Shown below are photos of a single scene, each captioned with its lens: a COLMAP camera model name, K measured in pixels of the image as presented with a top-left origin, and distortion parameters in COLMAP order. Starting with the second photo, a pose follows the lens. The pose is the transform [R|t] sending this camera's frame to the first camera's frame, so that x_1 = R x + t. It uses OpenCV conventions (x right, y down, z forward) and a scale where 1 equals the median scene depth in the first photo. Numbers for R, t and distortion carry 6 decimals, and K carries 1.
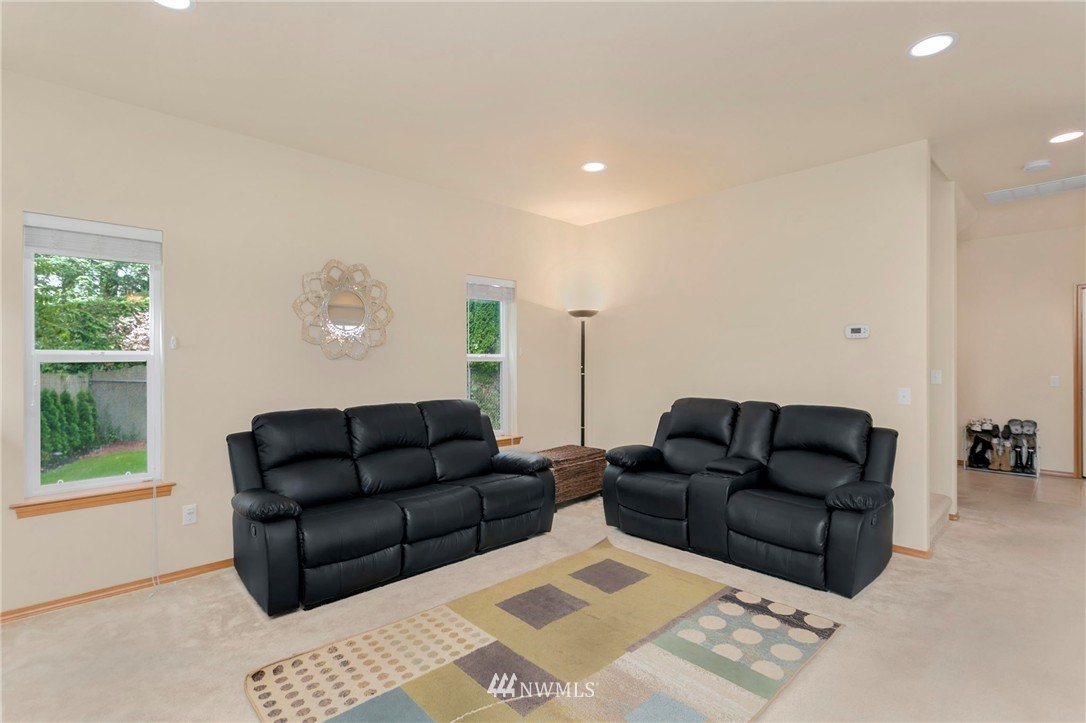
lens RADIAL K [[520.3, 0, 551.5], [0, 520.3, 350.8], [0, 0, 1]] dist [-0.005376, 0.005218]
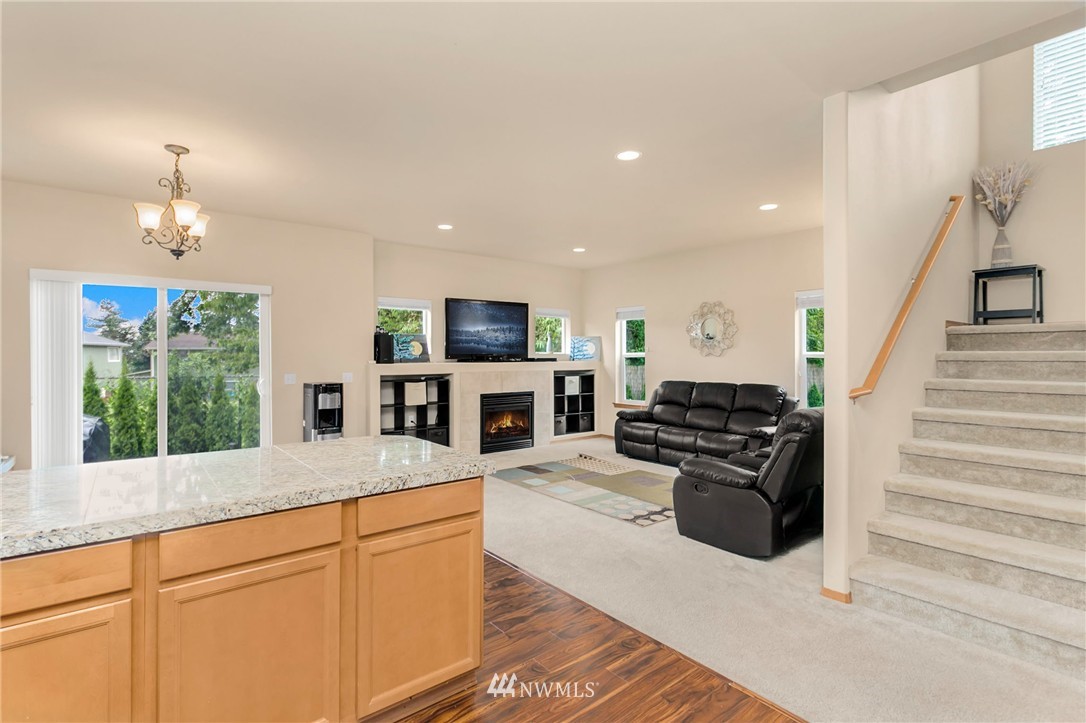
lens RADIAL K [[520.3, 0, 528.4], [0, 520.3, 338.0], [0, 0, 1]] dist [-0.005376, 0.005218]
pose [[-0.092850, -0.029218, -0.995251, 1.695226], [0.019866, 0.999316, -0.031190, -0.003706], [0.995482, -0.022668, -0.092206, 0.629401]]
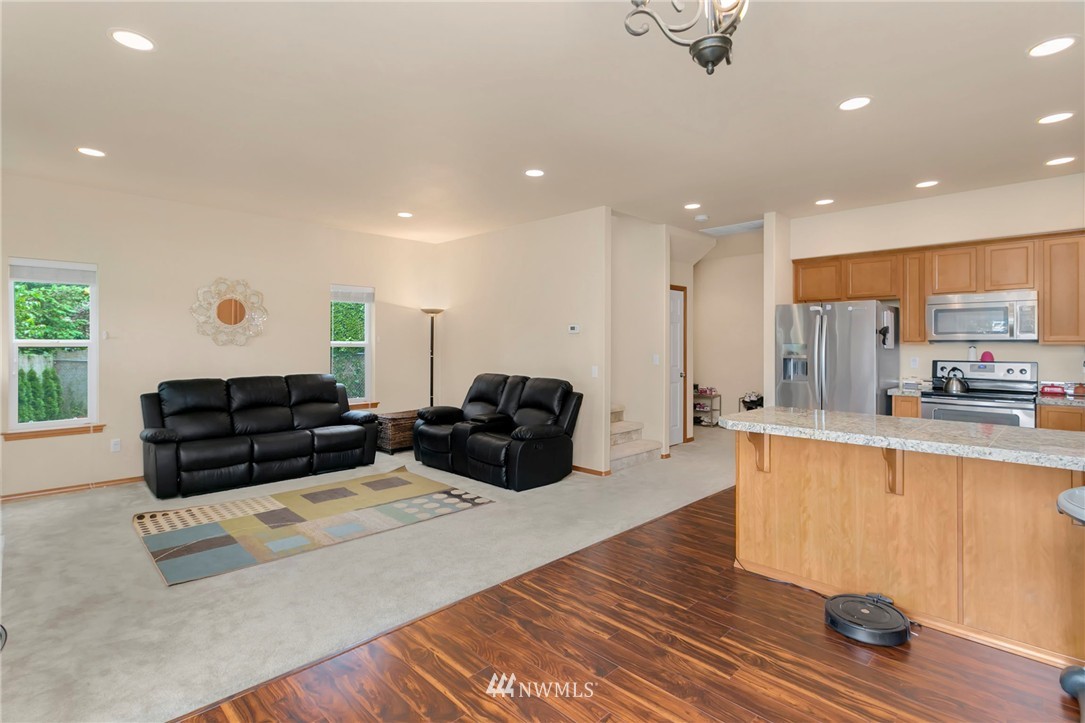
lens RADIAL K [[519.8, 0, 546.8], [0, 519.8, 338.2], [0, 0, 1]] dist [-0.005376, 0.005218]
pose [[0.999535, 0.005997, 0.029896, 0.528628], [-0.006257, 0.999943, 0.008624, -0.026357], [-0.029843, -0.008807, 0.999516, -0.570431]]
